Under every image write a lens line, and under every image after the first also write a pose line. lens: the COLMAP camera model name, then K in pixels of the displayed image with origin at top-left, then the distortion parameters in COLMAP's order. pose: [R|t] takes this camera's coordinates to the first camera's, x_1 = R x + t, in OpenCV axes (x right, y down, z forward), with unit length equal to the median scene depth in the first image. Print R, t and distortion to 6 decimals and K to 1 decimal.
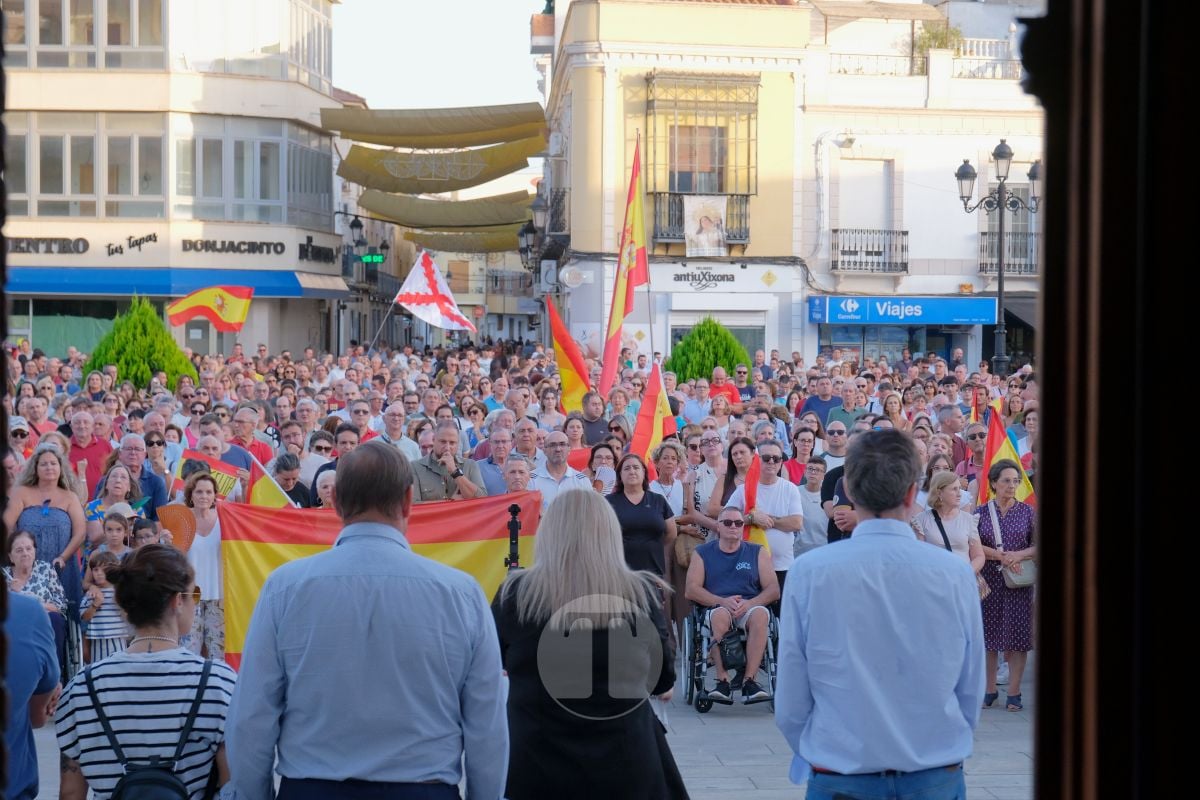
lens RADIAL K [[2792.7, 0, 599.8], [0, 2792.7, 429.0], [0, 0, 1]] dist [-0.021796, 1.070435]
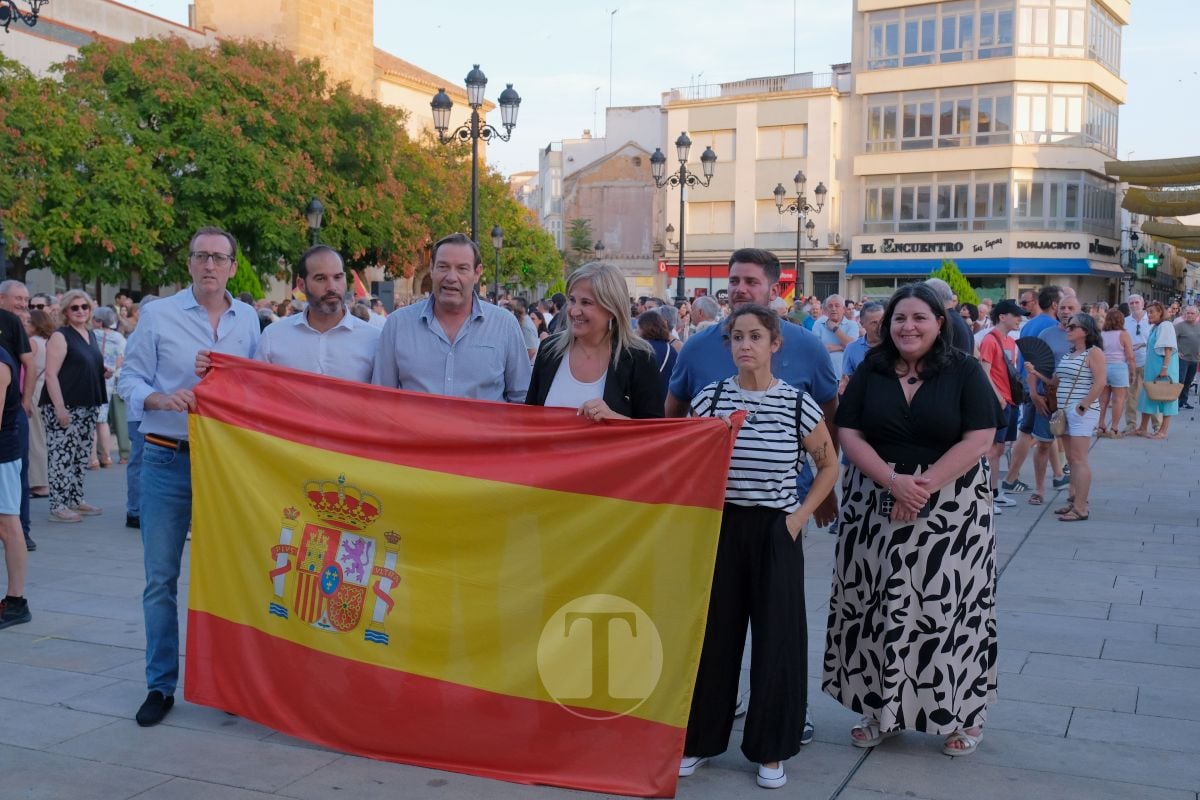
lens RADIAL K [[1303.7, 0, 600.0], [0, 1303.7, 400.0], [0, 0, 1]] dist [-0.000338, 0.001875]
pose [[0.879396, 0.031552, -0.475045, 0.011976], [-0.017344, 0.999262, 0.034262, 0.008162], [0.475776, -0.021890, 0.879294, 0.169723]]
